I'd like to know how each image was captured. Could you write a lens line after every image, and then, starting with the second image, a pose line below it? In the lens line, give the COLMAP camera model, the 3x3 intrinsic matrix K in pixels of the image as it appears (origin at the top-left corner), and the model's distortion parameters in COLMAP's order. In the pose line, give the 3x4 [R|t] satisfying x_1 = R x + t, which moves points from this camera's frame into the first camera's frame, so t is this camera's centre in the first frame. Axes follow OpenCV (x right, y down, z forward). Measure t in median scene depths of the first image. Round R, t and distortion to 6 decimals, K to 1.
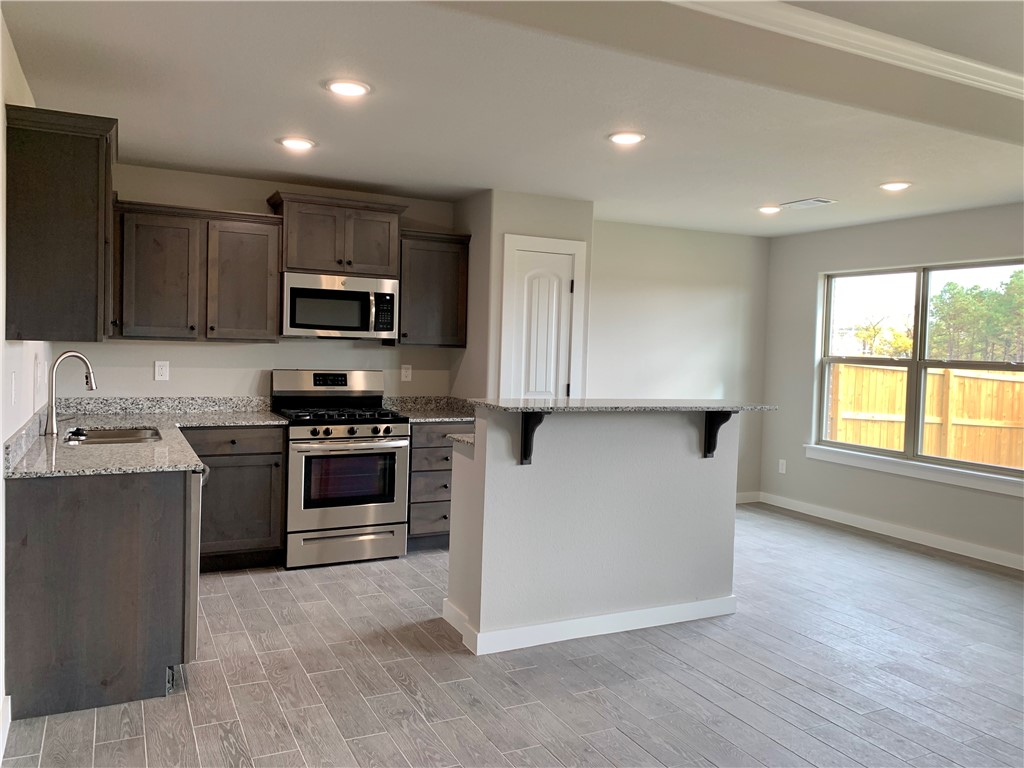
lens RADIAL K [[788.4, 0, 514.3], [0, 788.4, 375.9], [0, 0, 1]] dist [0.024114, -0.000512]
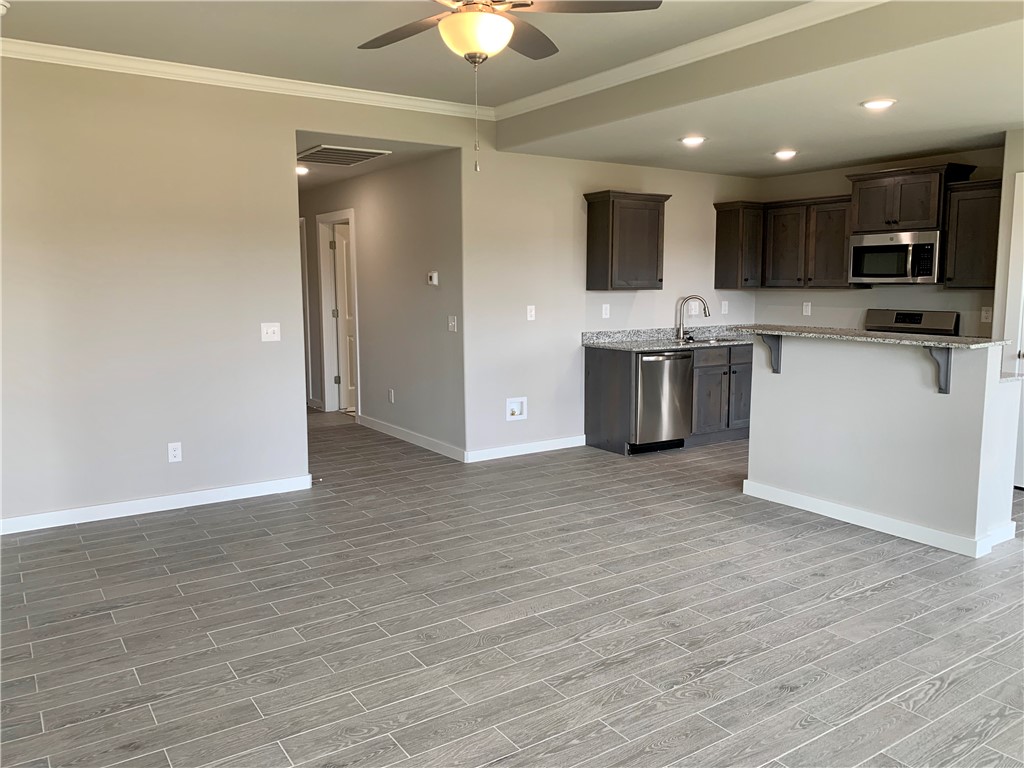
lens RADIAL K [[788.4, 0, 517.1], [0, 788.4, 381.5], [0, 0, 1]] dist [0.024114, -0.000512]
pose [[0.130606, 0.097681, -0.986611, 0.980297], [-0.035929, 0.994947, 0.093750, 0.009828], [0.990783, 0.023204, 0.133456, 0.261280]]
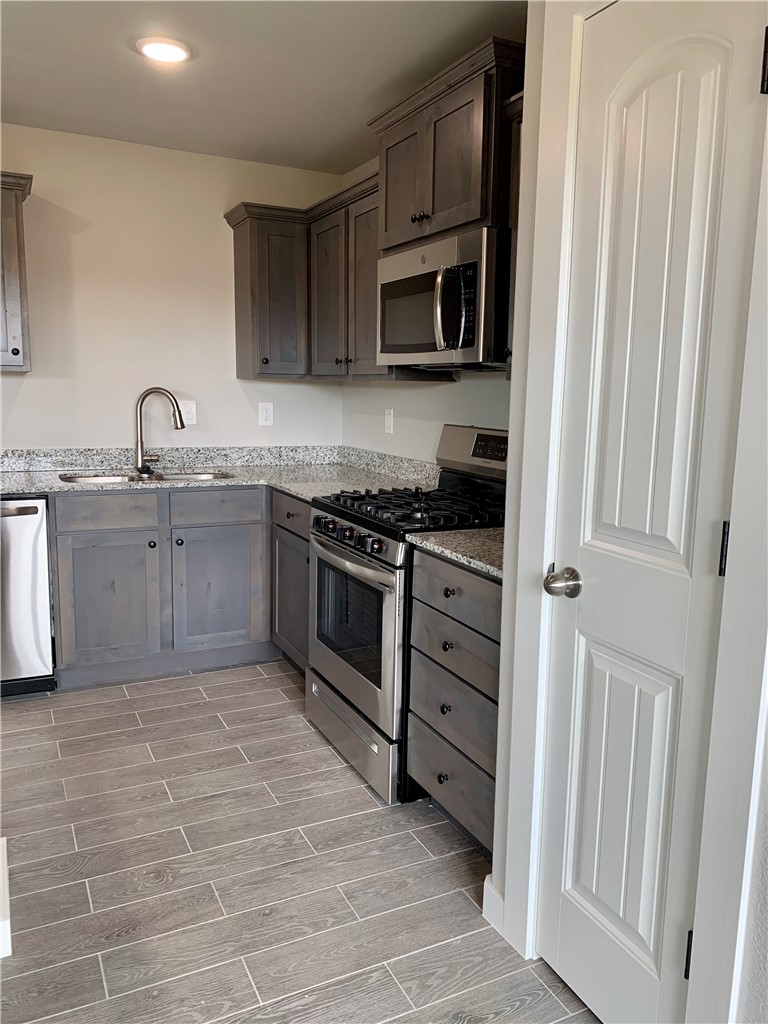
lens RADIAL K [[788.4, 0, 381.3], [0, 788.4, 514.5], [0, 0, 1]] dist [0.024114, -0.000512]
pose [[-0.010440, 0.134489, -0.990860, 0.335764], [-0.062909, 0.988863, 0.134881, -0.019207], [0.997965, 0.063742, -0.001864, 1.006988]]
